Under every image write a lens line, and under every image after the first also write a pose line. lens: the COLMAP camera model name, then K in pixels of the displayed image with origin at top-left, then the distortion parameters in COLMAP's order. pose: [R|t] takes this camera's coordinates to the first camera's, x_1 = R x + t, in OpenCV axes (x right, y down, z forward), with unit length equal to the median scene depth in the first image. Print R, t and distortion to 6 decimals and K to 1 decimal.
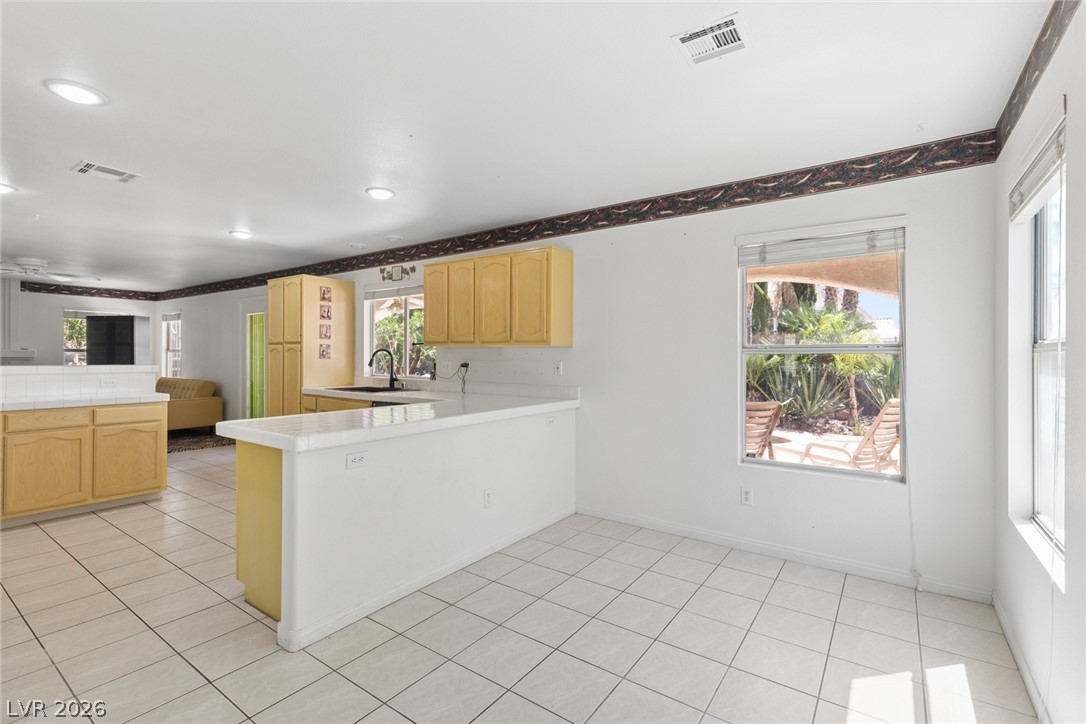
lens RADIAL K [[498.7, 0, 552.9], [0, 498.7, 360.3], [0, 0, 1]] dist [0.008056, -0.002277]
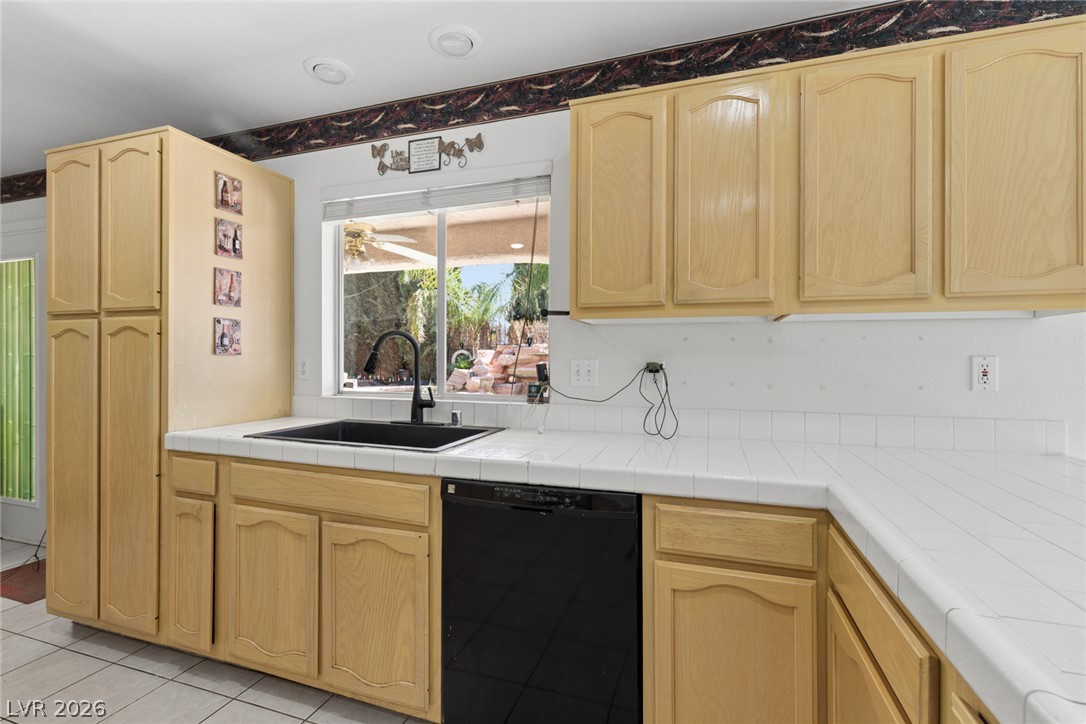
lens RADIAL K [[498.7, 0, 549.7], [0, 498.7, 356.4], [0, 0, 1]] dist [0.008056, -0.002277]
pose [[0.959102, -0.002204, 0.283053, -0.326477], [0.004907, 0.999949, -0.008840, 0.002992], [-0.283019, 0.009868, 0.959063, 0.552013]]
